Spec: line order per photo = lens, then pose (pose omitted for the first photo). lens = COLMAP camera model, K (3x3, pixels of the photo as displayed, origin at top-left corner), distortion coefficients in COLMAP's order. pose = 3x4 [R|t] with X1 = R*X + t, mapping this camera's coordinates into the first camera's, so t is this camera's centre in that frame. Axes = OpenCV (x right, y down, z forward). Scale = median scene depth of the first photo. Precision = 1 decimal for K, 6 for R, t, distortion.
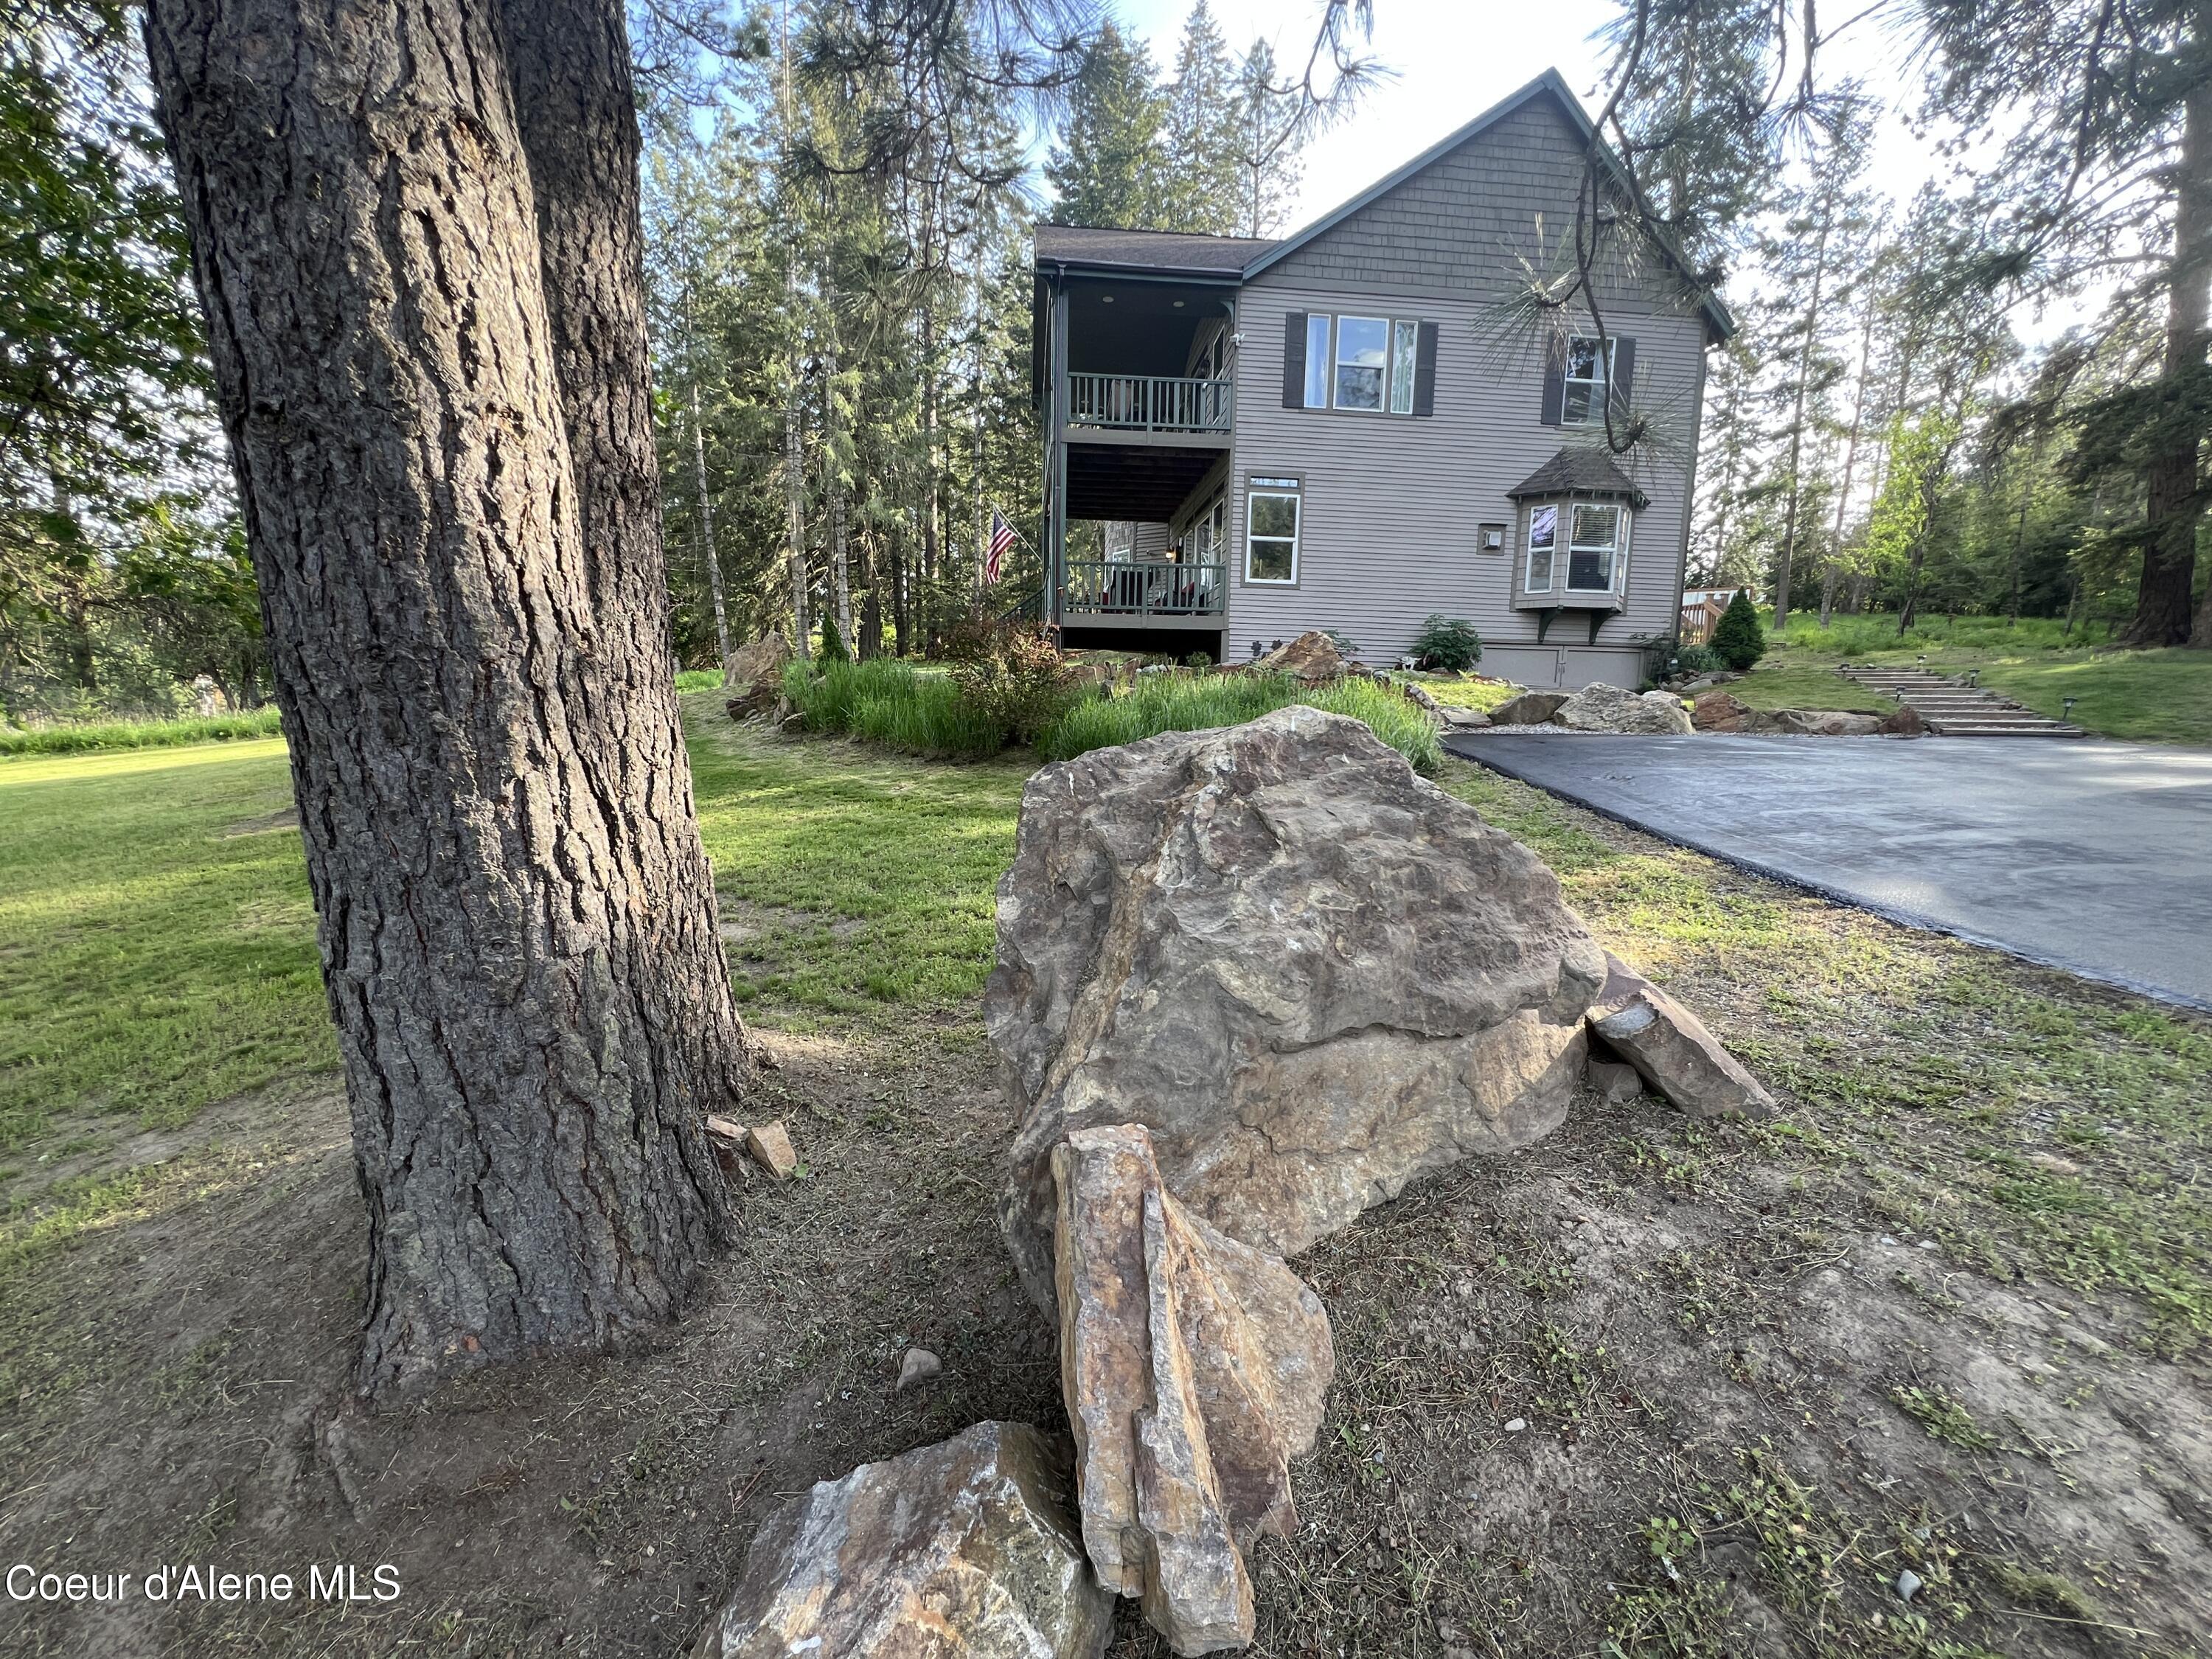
lens RADIAL K [[887.7, 0, 1108.4], [0, 887.7, 830.2], [0, 0, 1]] dist [-0.002152, 0.000529]
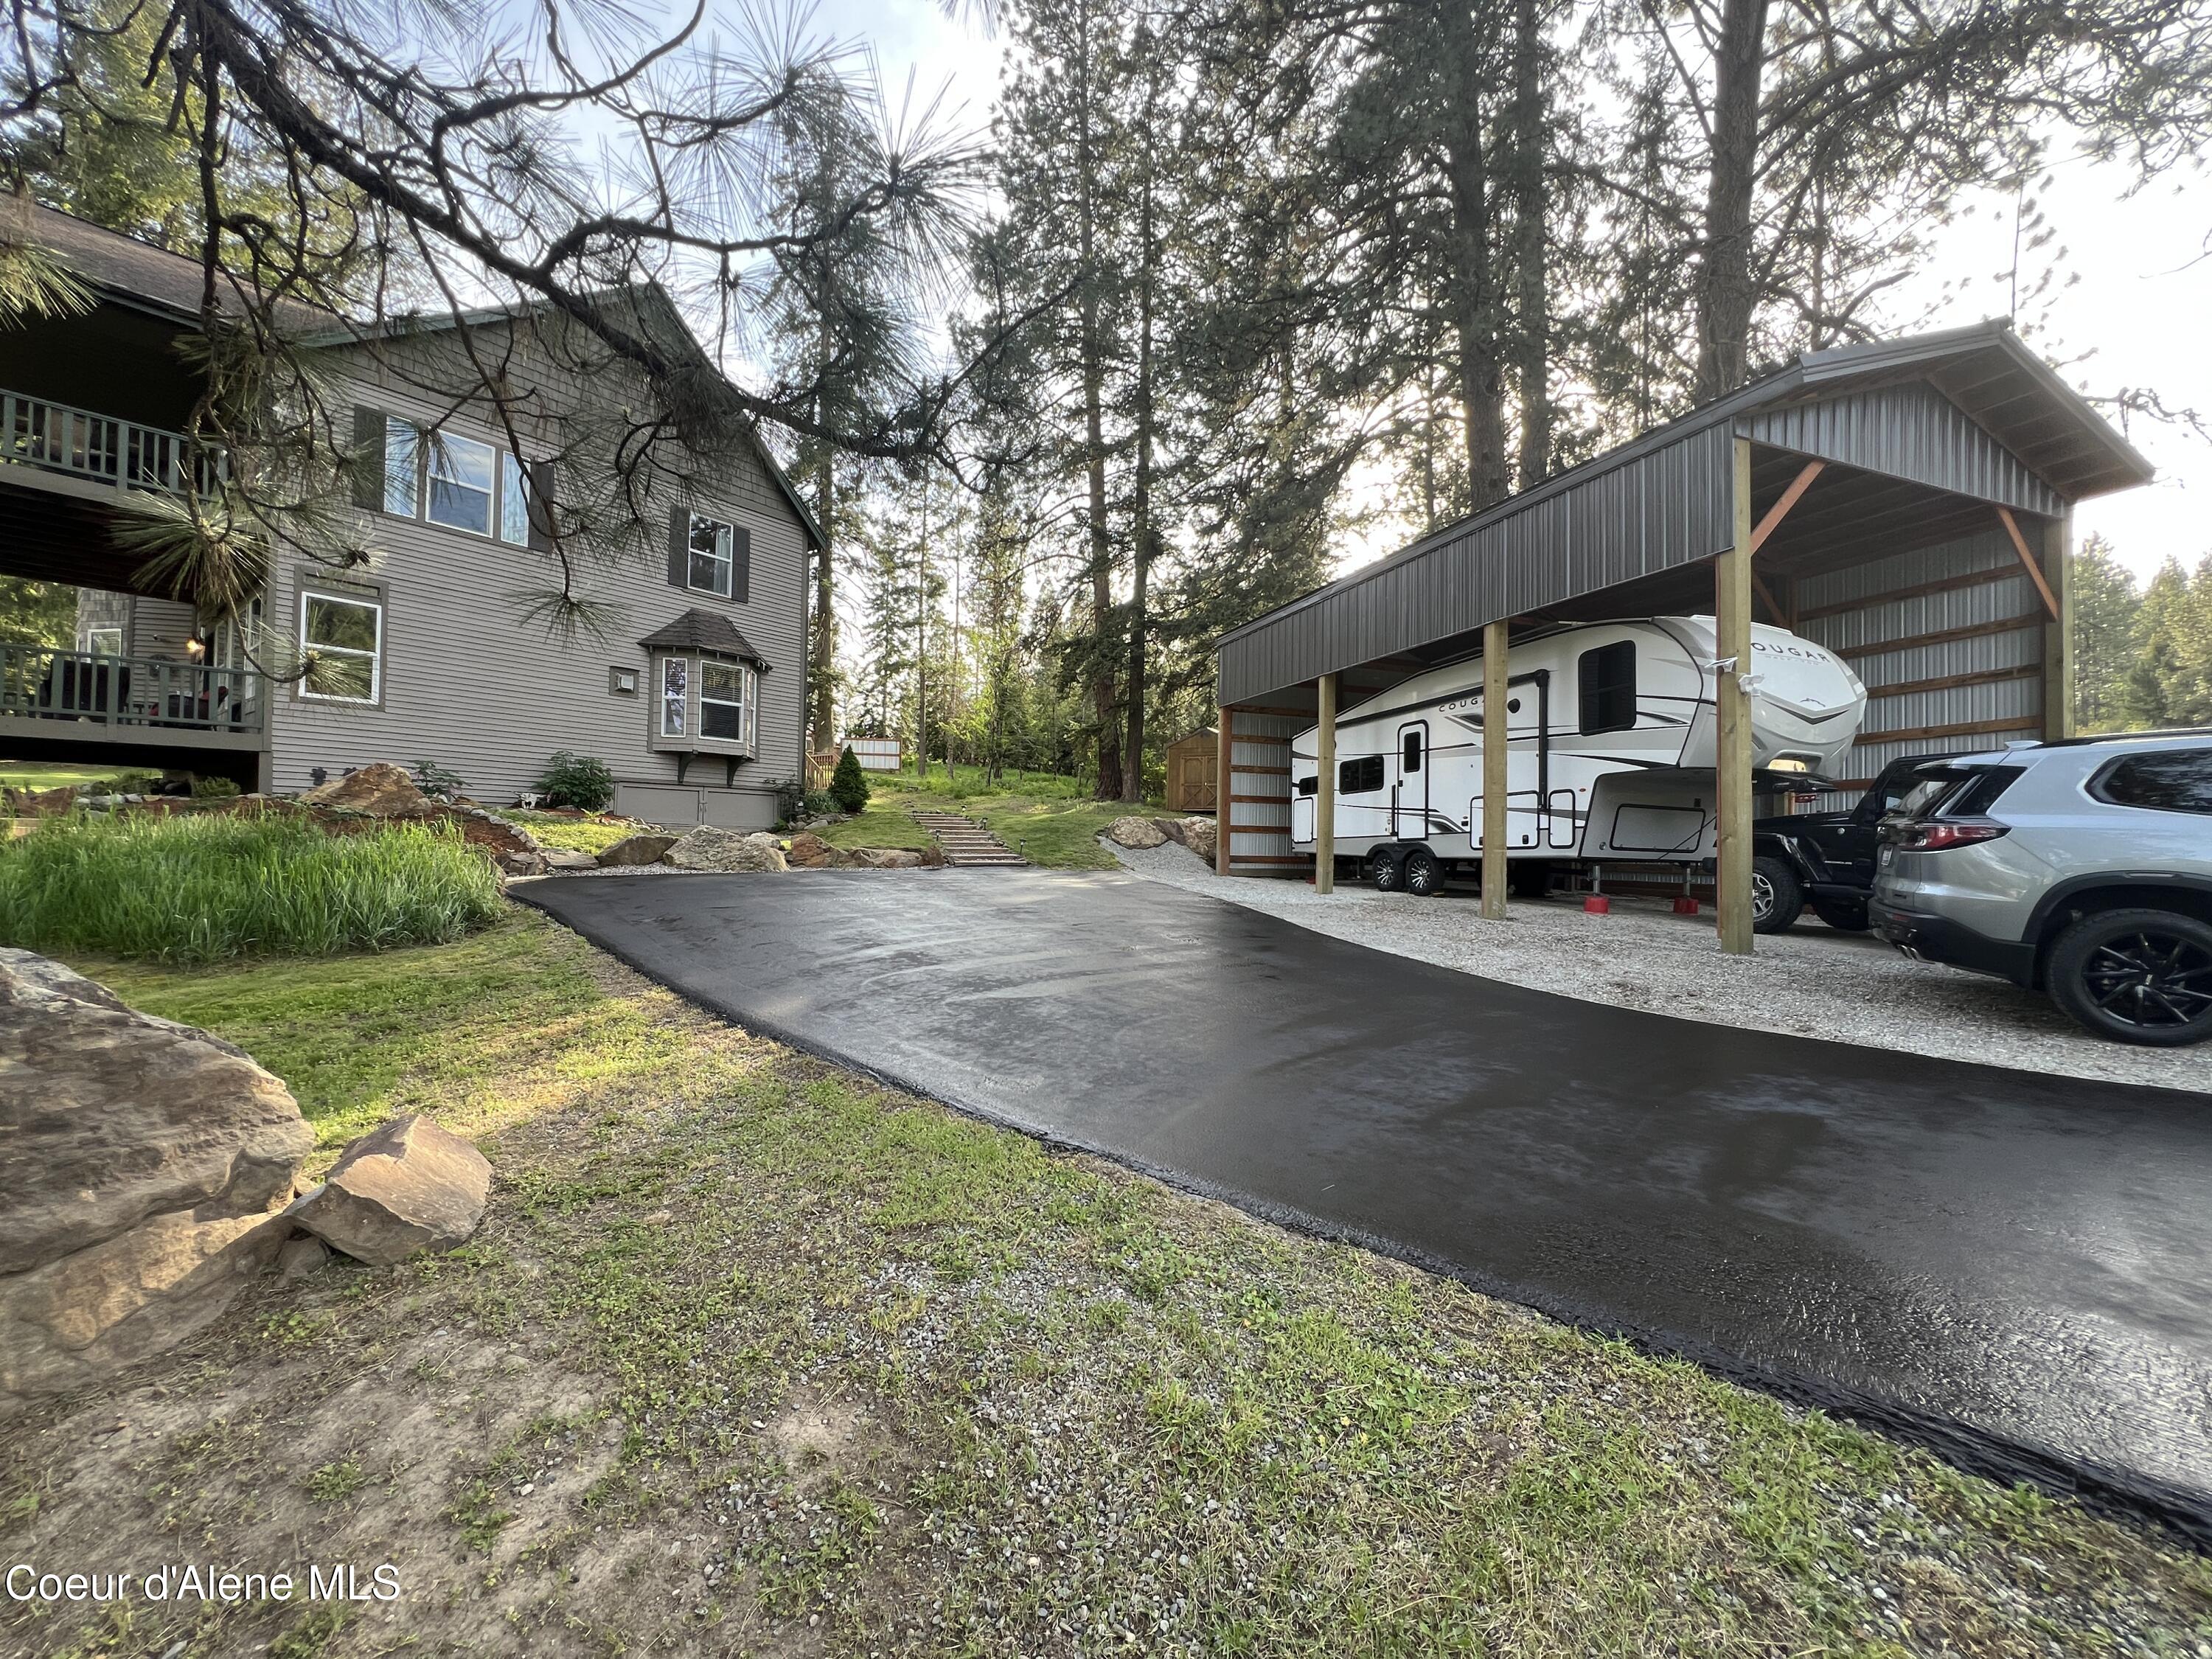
lens RADIAL K [[887.7, 0, 1108.4], [0, 887.7, 830.2], [0, 0, 1]] dist [-0.002152, 0.000529]
pose [[0.686436, 0.003447, 0.727182, 0.073303], [0.098276, 0.990375, -0.097465, -0.003858], [-0.720519, 0.138368, 0.679490, -0.078146]]
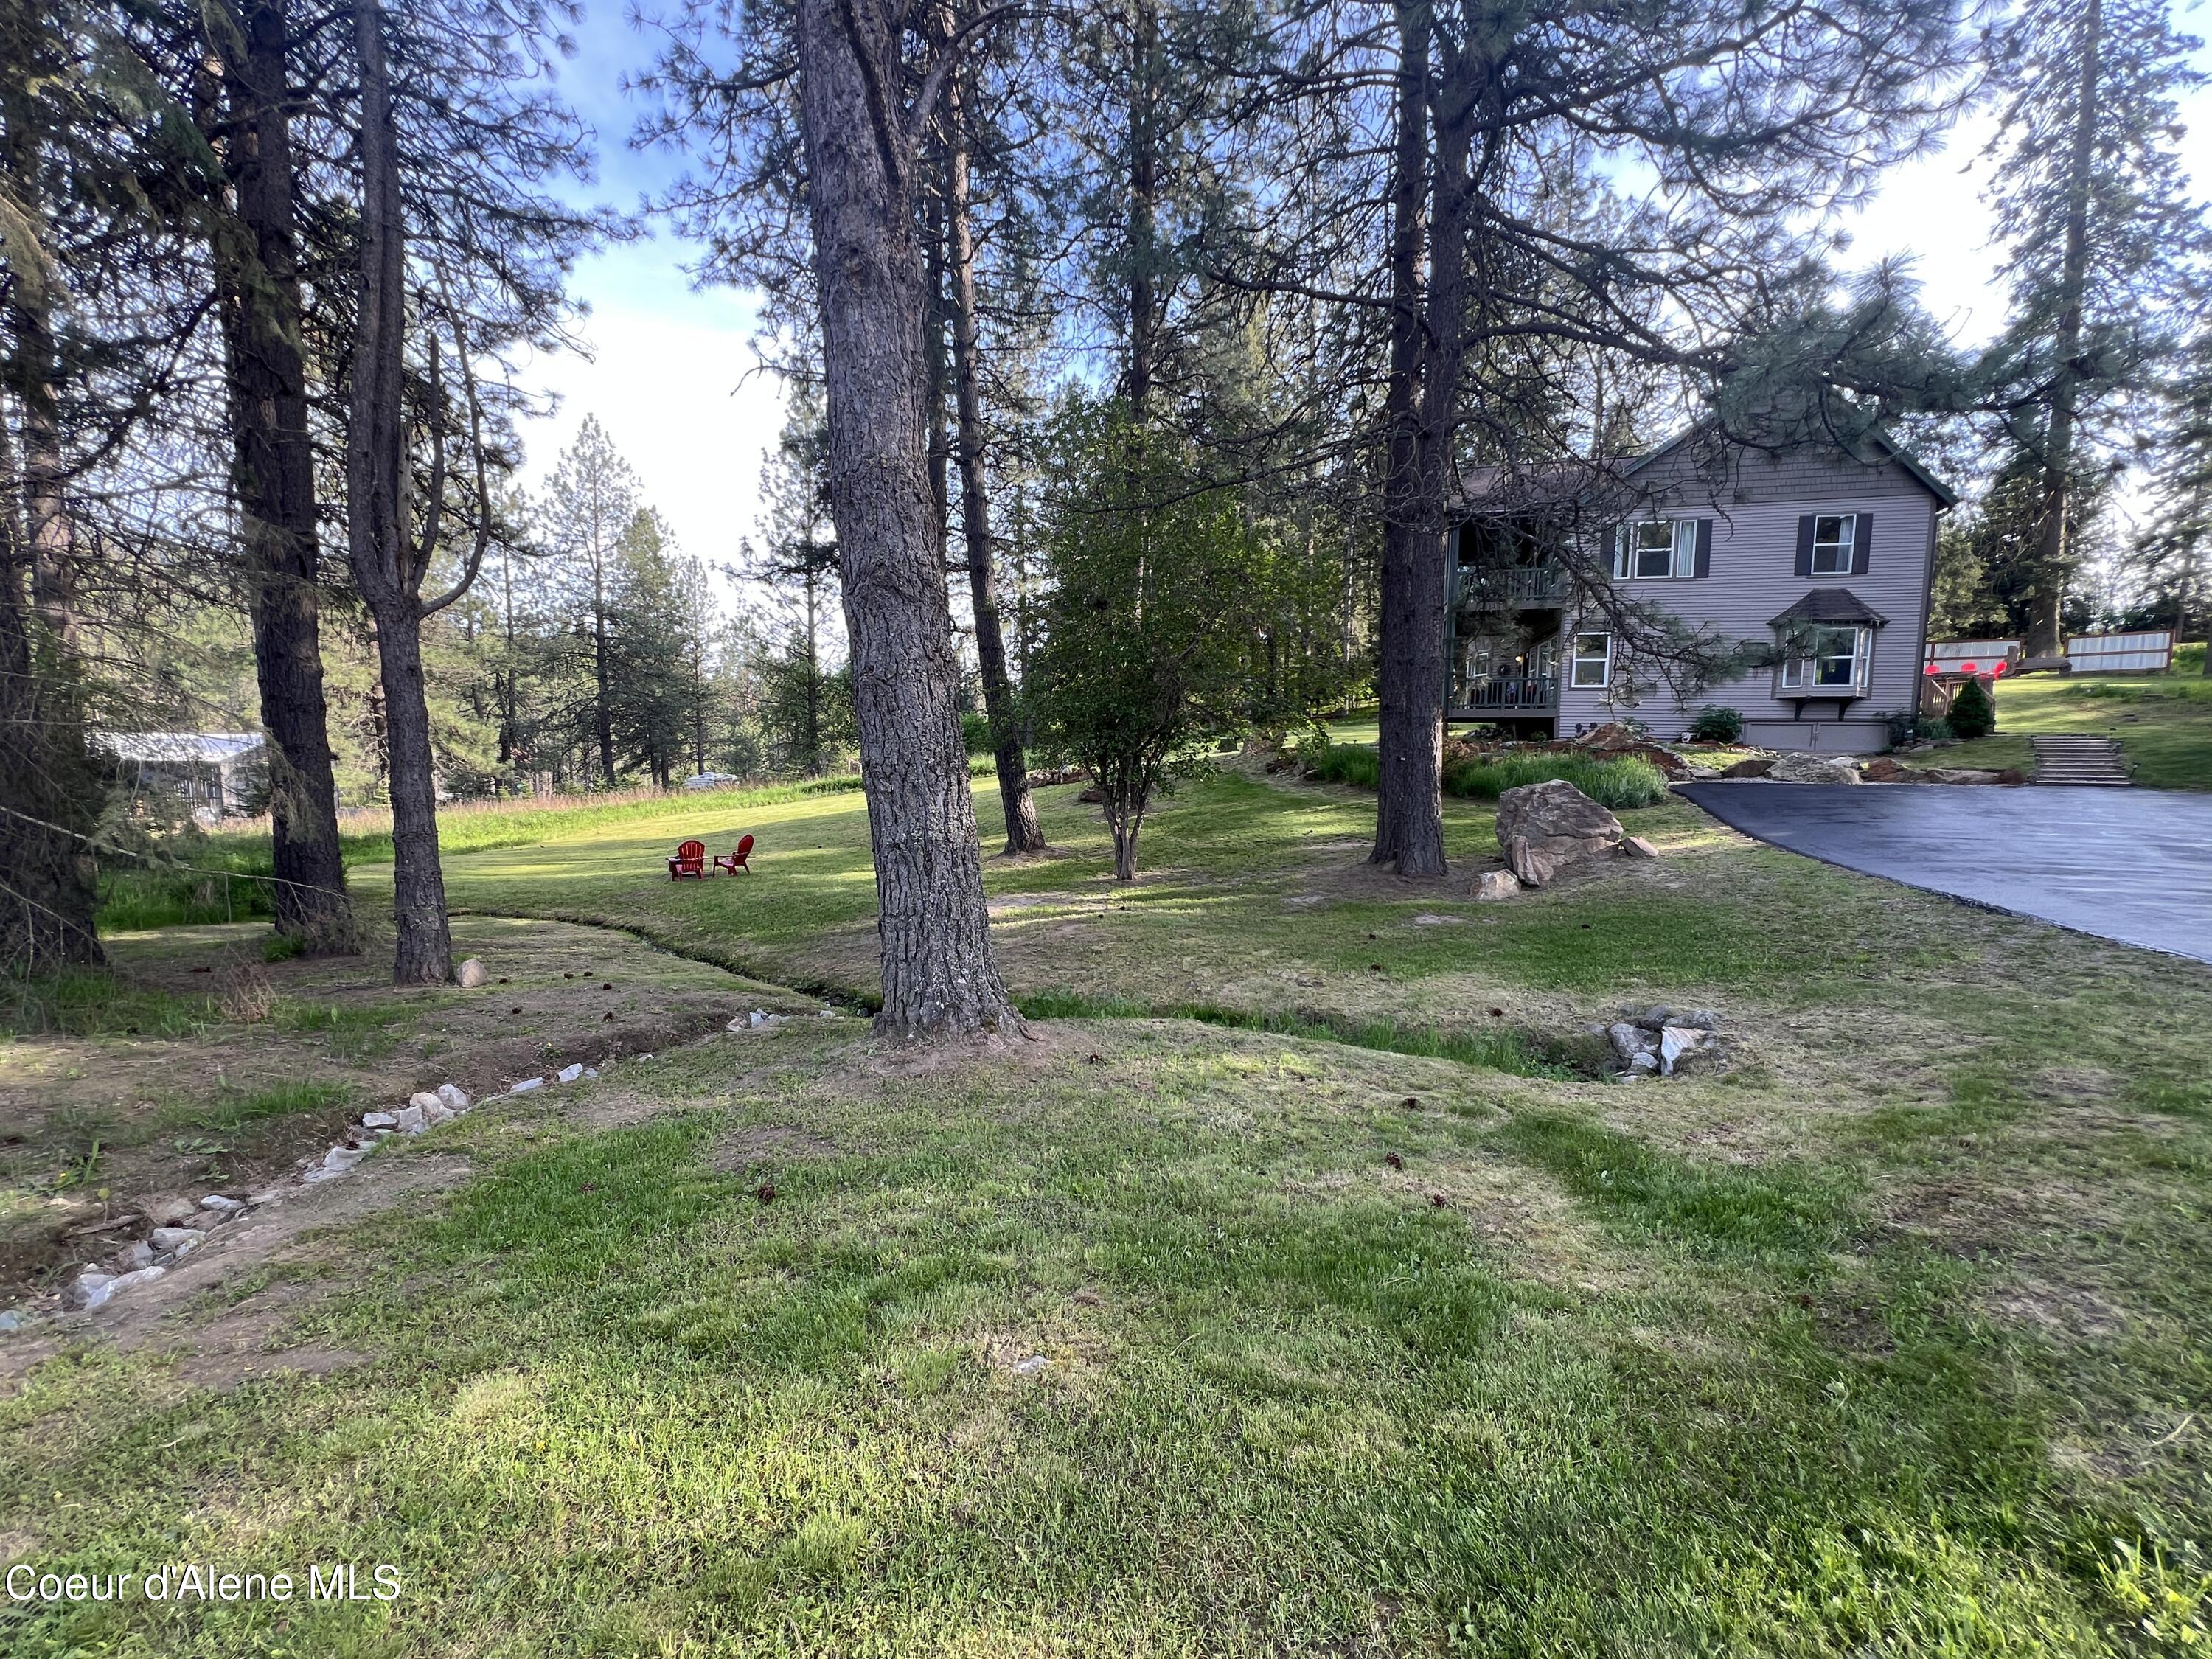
lens RADIAL K [[887.7, 0, 1108.4], [0, 887.7, 830.2], [0, 0, 1]] dist [-0.002152, 0.000529]
pose [[0.938566, 0.022478, -0.344366, -0.074454], [-0.039065, 0.998383, -0.041304, 0.077997], [0.342880, 0.052219, 0.937927, -0.787058]]
